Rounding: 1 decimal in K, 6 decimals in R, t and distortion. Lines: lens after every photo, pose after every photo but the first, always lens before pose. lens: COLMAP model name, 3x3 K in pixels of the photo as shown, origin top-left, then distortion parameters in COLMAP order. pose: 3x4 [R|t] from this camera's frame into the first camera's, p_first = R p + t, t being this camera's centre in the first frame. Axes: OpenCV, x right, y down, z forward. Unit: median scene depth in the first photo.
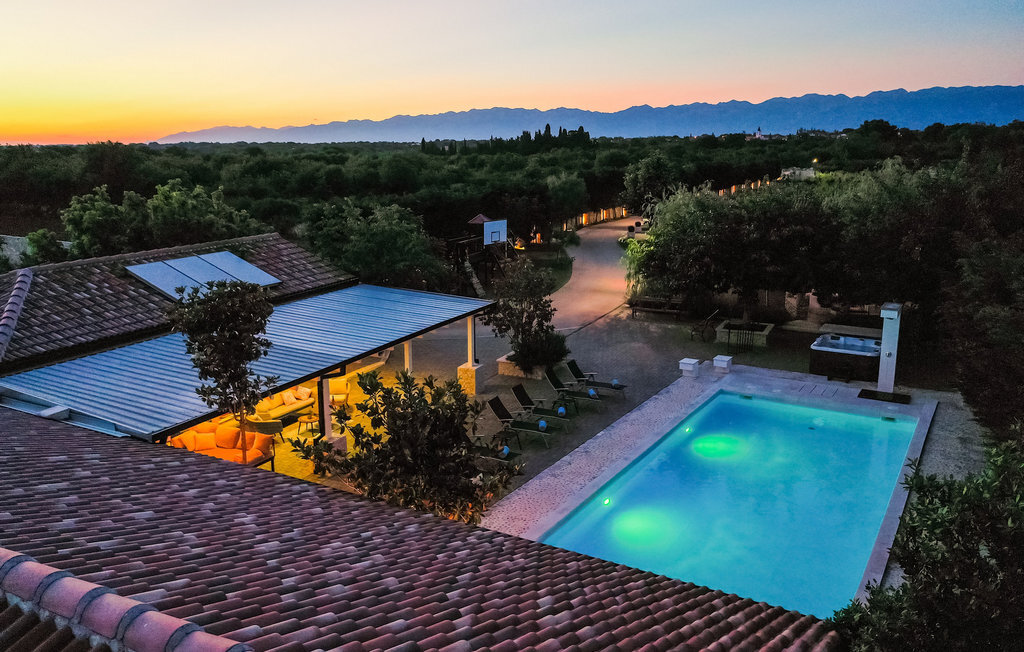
lens RADIAL K [[812.8, 0, 509.1], [0, 812.8, 319.5], [0, 0, 1]] dist [0.000219, 0.010196]
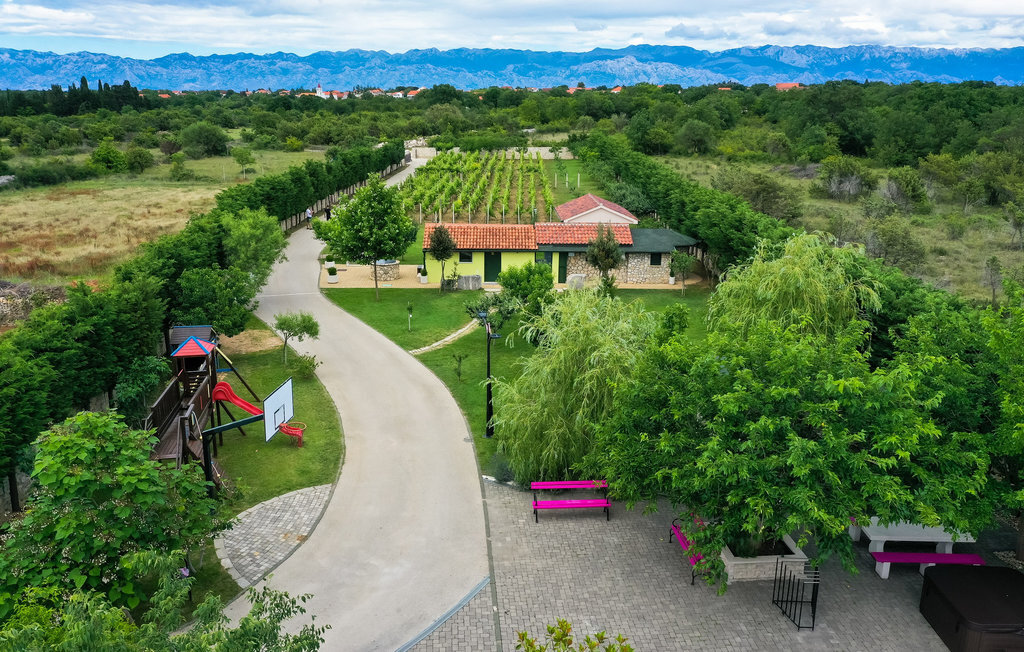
lens RADIAL K [[812.8, 0, 511.4], [0, 812.8, 320.0], [0, 0, 1]] dist [0.000219, 0.010196]
pose [[0.864758, -0.118802, 0.487935, -0.184186], [0.091698, 0.992635, 0.079171, -0.257701], [-0.493747, -0.023721, 0.869282, 0.605676]]
